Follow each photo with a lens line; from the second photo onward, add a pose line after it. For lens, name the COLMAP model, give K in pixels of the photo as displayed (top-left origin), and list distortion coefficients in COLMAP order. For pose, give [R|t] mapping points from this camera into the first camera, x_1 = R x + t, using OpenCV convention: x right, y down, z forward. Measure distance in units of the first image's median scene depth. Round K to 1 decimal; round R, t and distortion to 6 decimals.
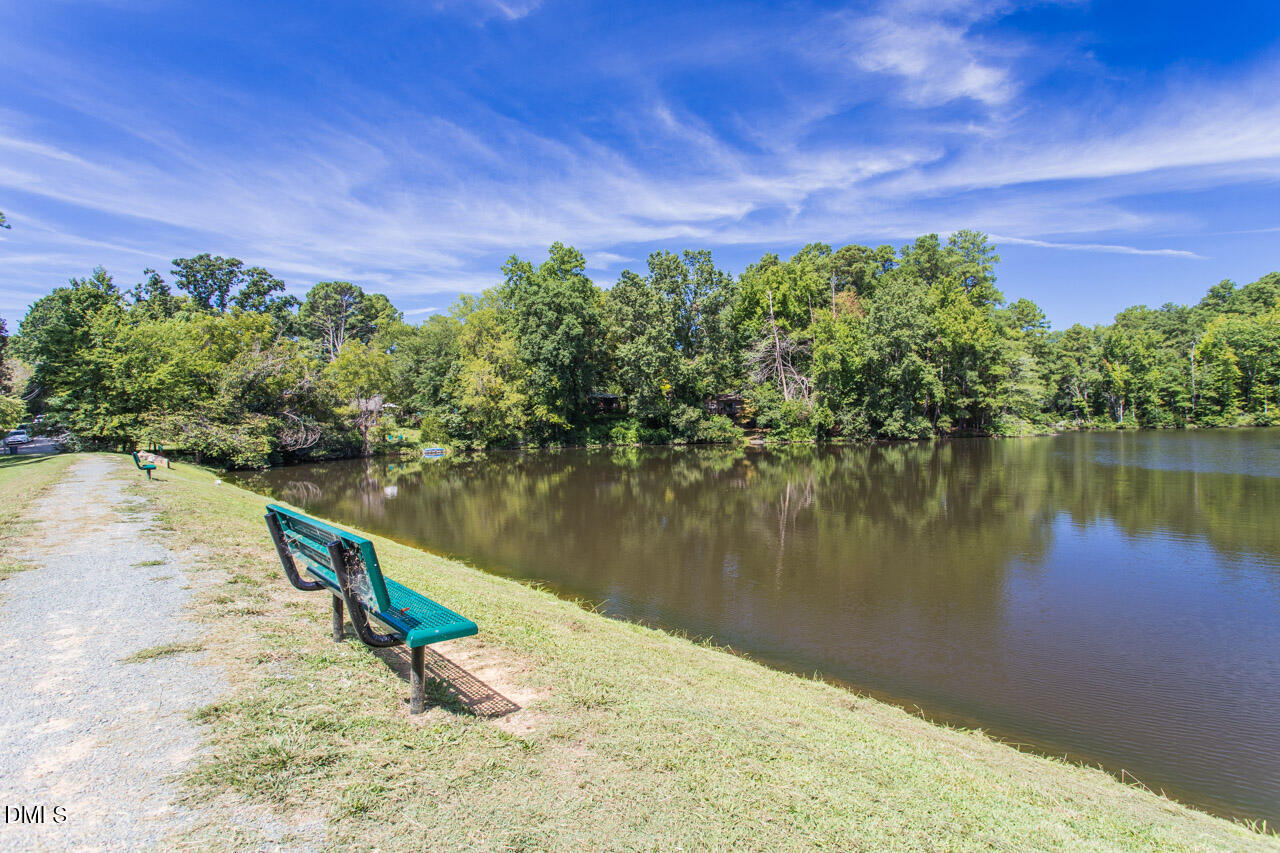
lens RADIAL K [[652.4, 0, 656.1], [0, 652.4, 423.3], [0, 0, 1]] dist [0.020289, 0.000583]
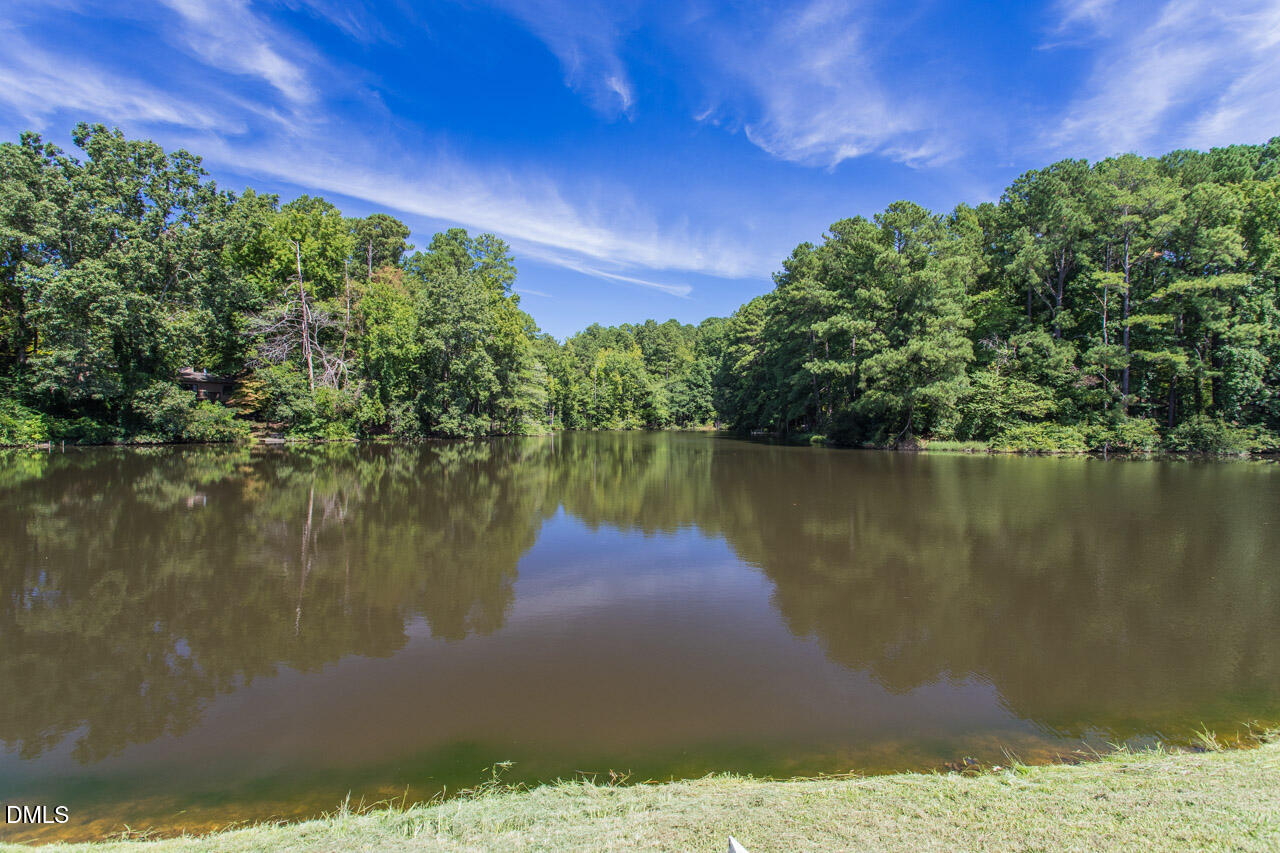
lens RADIAL K [[631.0, 0, 682.1], [0, 631.0, 427.9], [0, 0, 1]] dist [0.017402, -0.000254]
pose [[0.530261, 0.017800, 0.847648, -0.219312], [-0.023893, 0.999696, -0.006047, 0.007732], [-0.847498, -0.017047, 0.530525, 0.239660]]
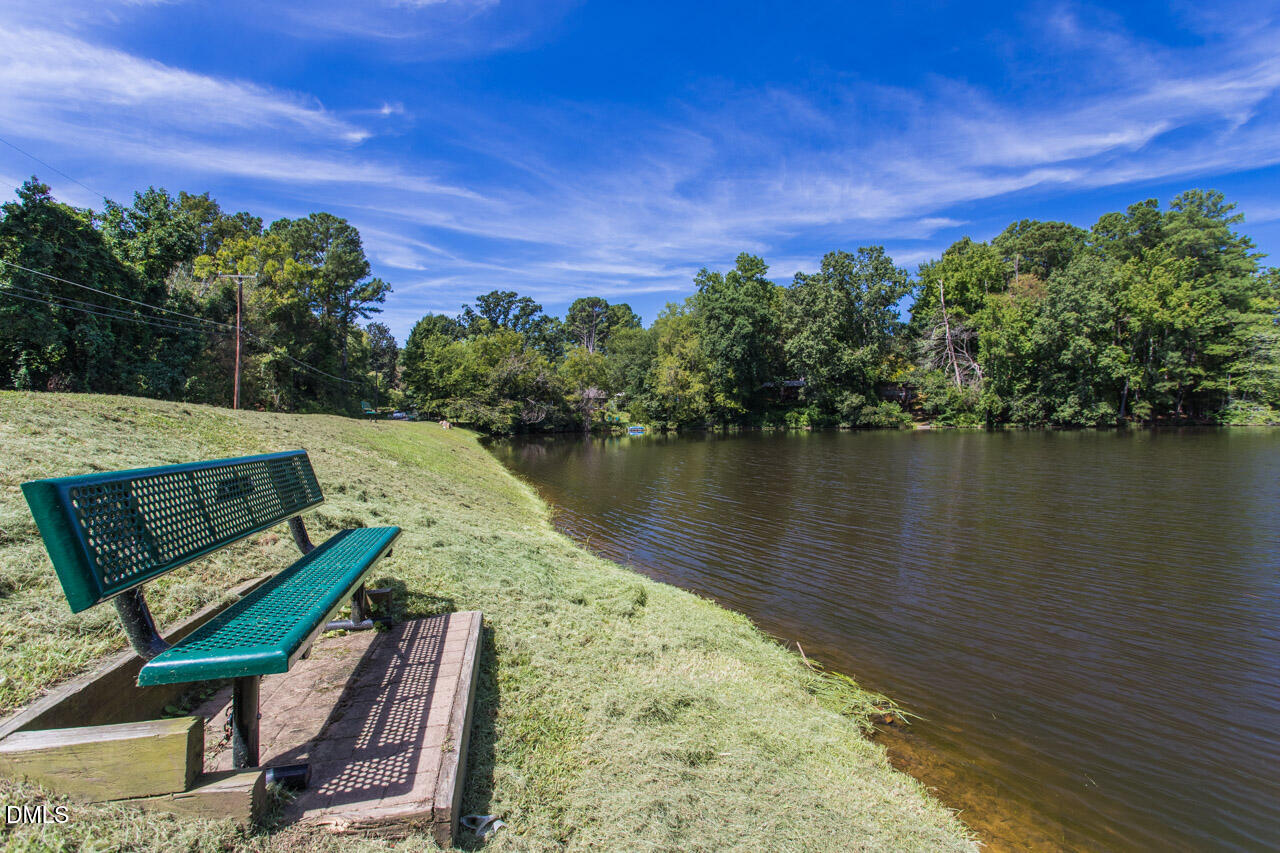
lens RADIAL K [[684.7, 0, 640.0], [0, 684.7, 426.5], [0, 0, 1]] dist [0.022643, 0.000200]
pose [[0.892243, 0.015717, -0.451282, 0.255839], [-0.007259, 0.999764, 0.020467, 0.008921], [0.451498, -0.014985, 0.892146, -0.188130]]
